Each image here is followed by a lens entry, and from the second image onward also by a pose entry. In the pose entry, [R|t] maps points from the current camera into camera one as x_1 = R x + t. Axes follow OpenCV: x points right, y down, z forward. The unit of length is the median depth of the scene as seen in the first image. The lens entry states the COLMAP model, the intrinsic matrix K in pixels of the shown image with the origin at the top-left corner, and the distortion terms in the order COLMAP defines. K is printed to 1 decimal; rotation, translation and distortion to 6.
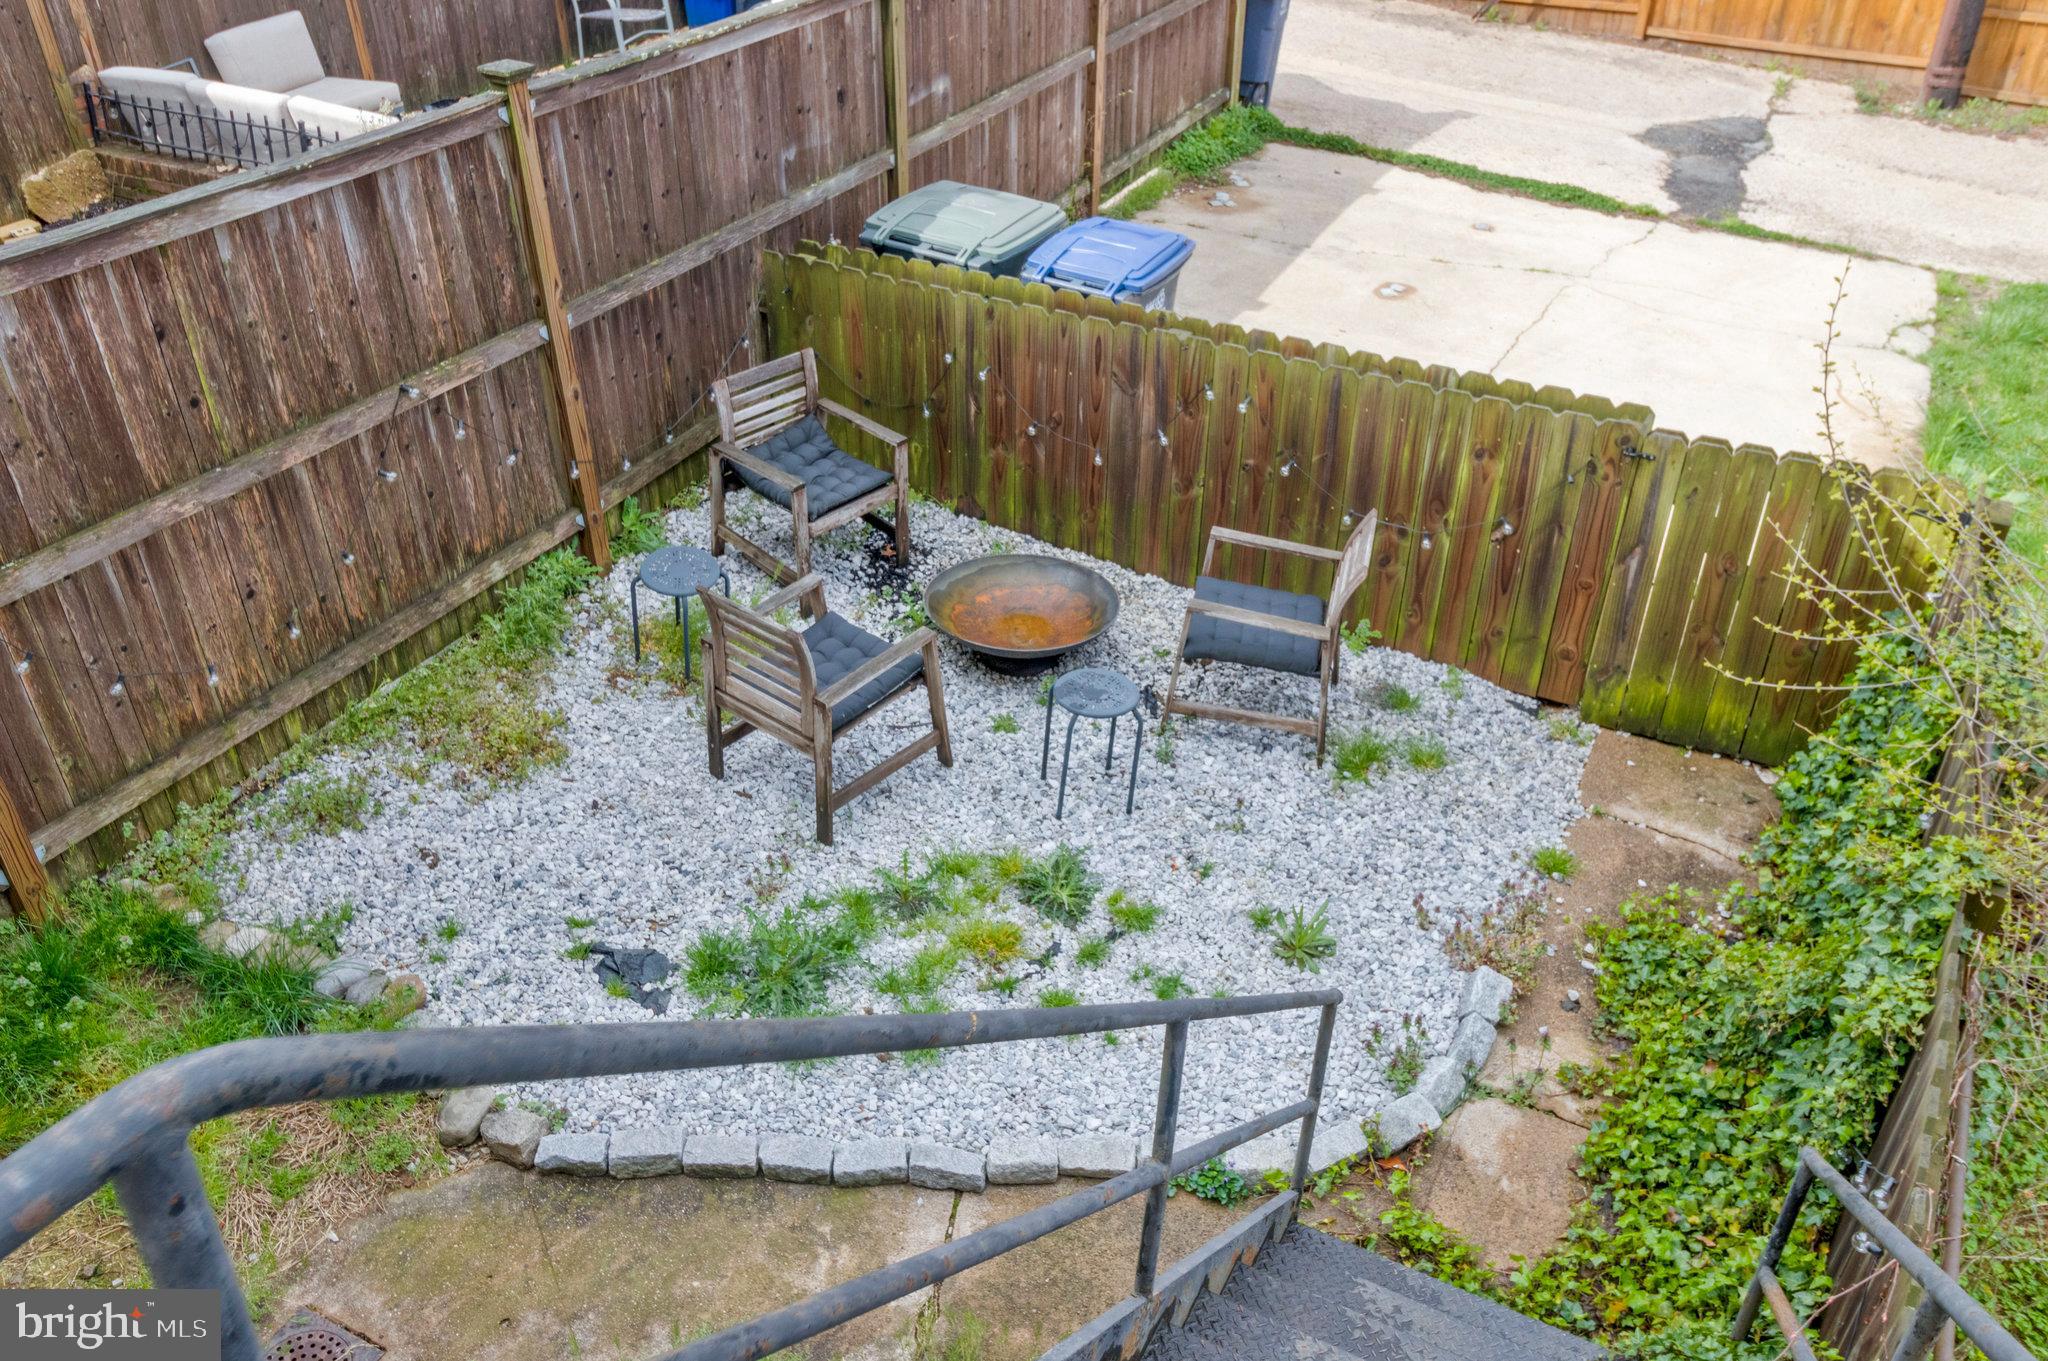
lens RADIAL K [[1606.5, 0, 1024.0], [0, 1606.5, 680.5], [0, 0, 1]] dist [0.005973, 0.004039]
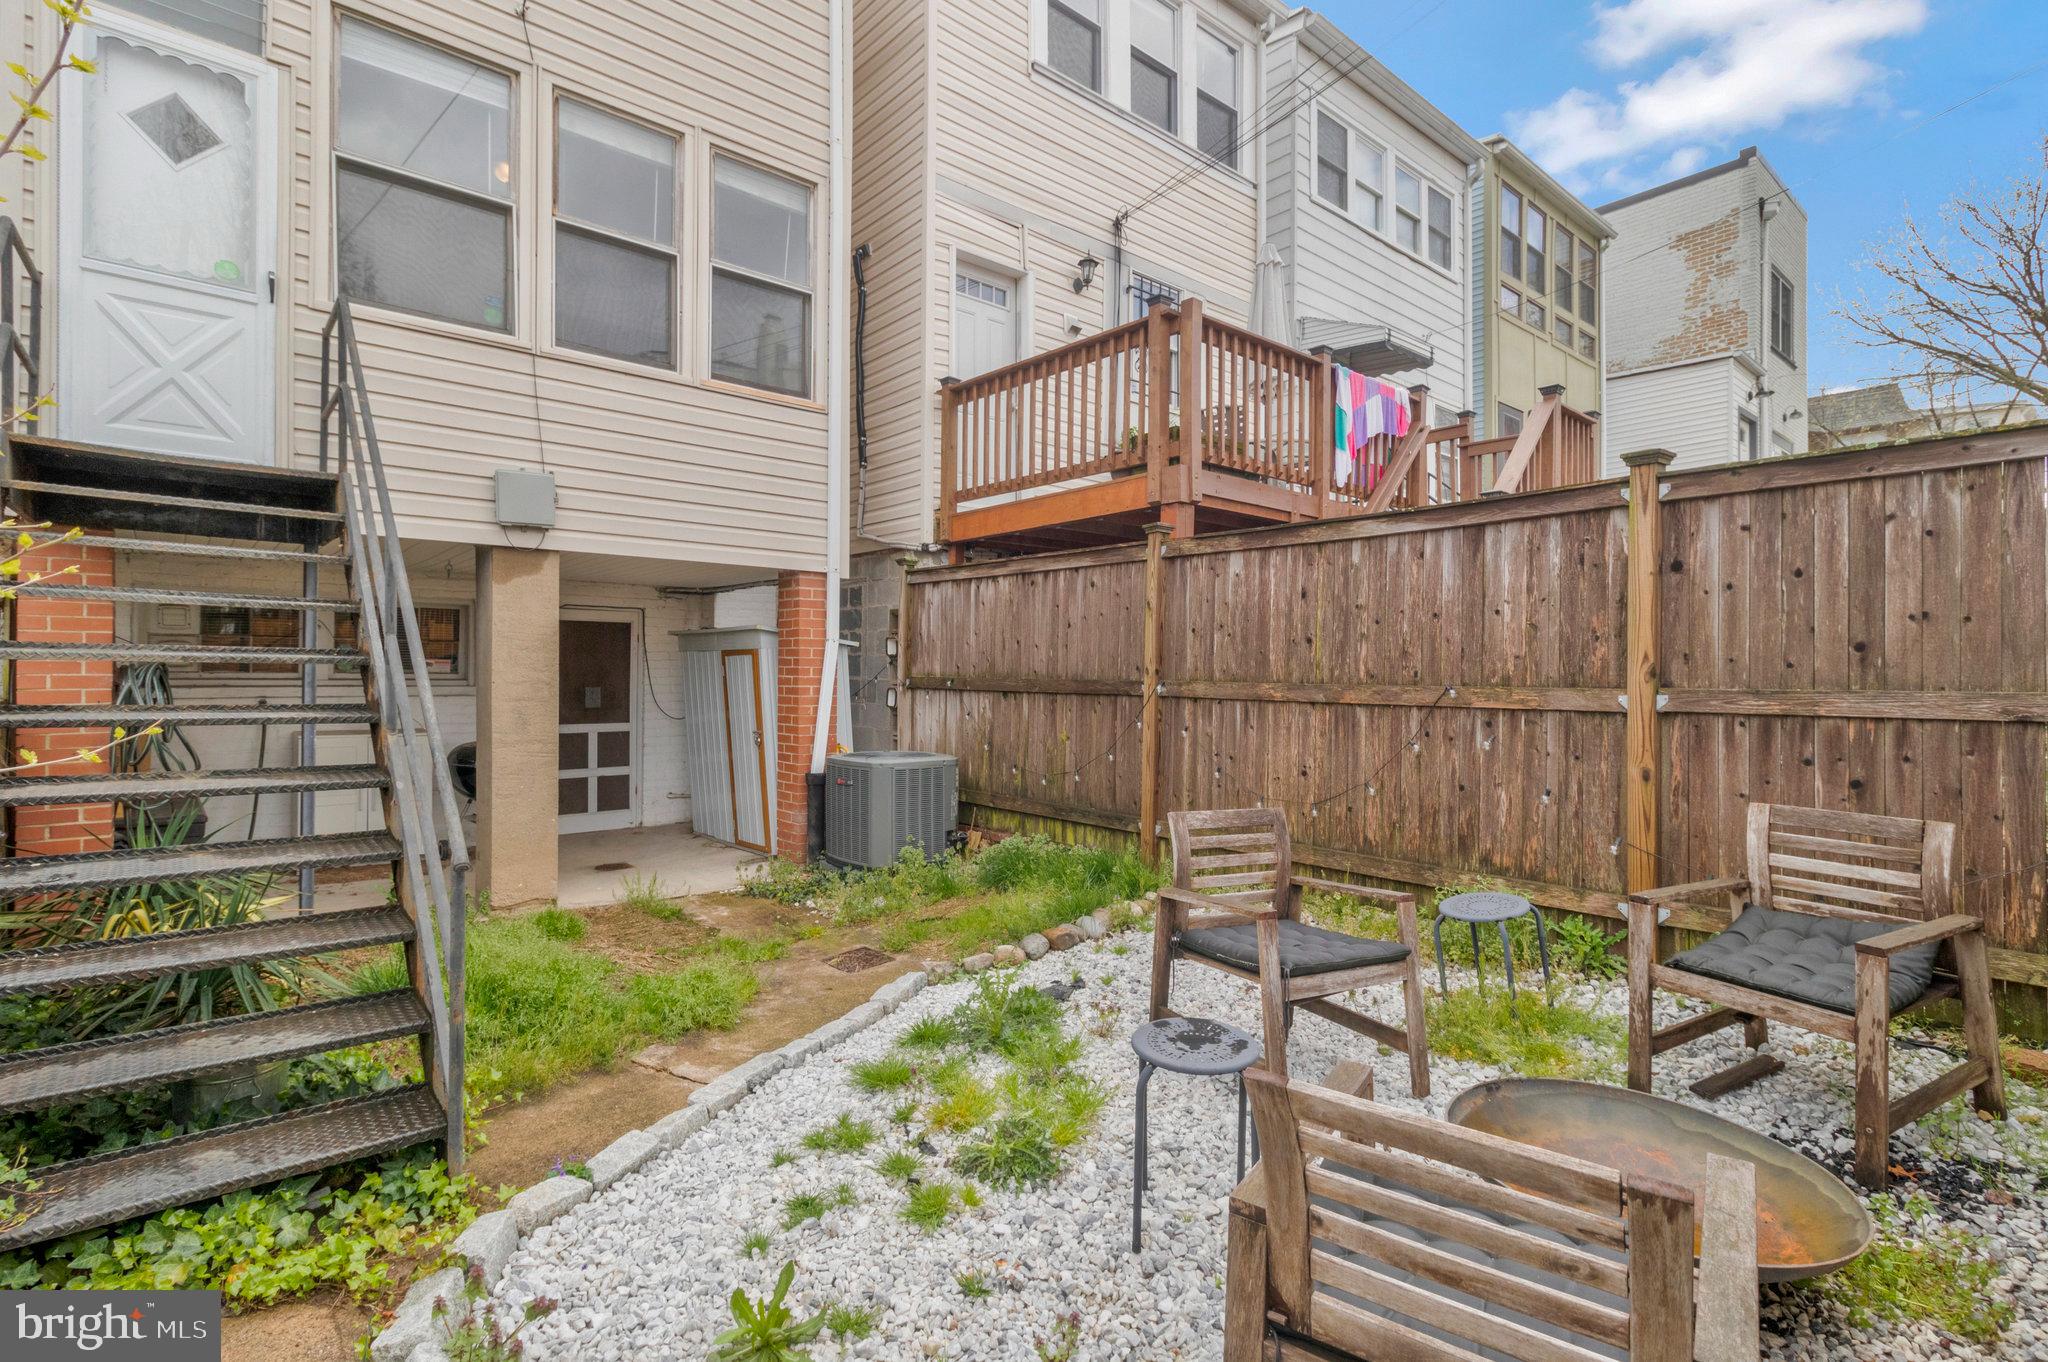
lens RADIAL K [[985.9, 0, 1022.4], [0, 985.9, 656.0], [0, 0, 1]] dist [0.031934, -0.000107]
pose [[-0.363646, -0.020917, -0.931302, 0.474010], [-0.528161, 0.828155, 0.187631, -0.172507], [0.767338, 0.560109, -0.312203, 0.976422]]
